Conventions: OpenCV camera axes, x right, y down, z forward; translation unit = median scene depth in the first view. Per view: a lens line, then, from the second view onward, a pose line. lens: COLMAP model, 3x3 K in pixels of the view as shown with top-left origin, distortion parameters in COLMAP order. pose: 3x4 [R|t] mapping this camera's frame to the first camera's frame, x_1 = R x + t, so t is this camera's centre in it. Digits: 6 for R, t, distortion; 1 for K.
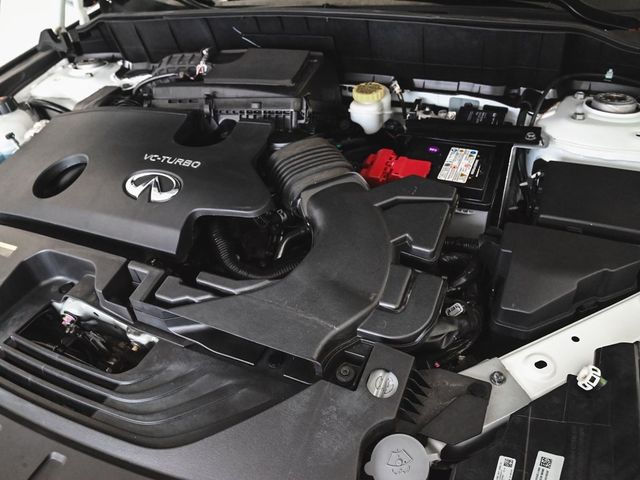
lens RADIAL K [[442.2, 0, 317.7], [0, 442.2, 239.4], [0, 0, 1]] dist [-0.024767, -0.000416]
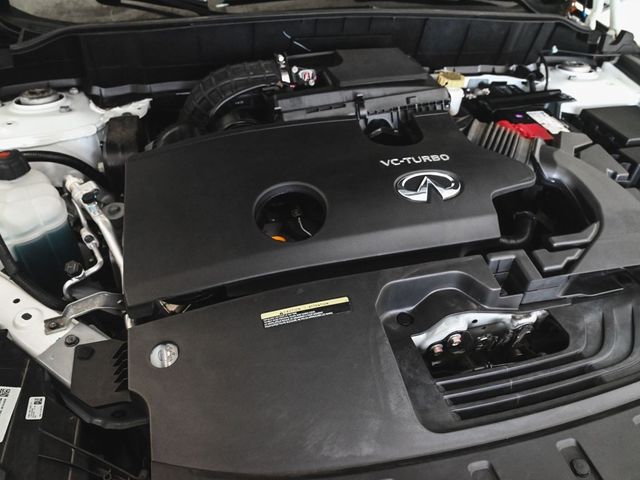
lens RADIAL K [[442.2, 0, 317.7], [0, 442.2, 241.1], [0, 0, 1]] dist [-0.024767, -0.000416]
pose [[0.782726, -0.300906, 0.544789, -1.115997], [0.314350, 0.946632, 0.071215, -0.151463], [-0.537144, 0.115513, 0.835544, 0.334654]]
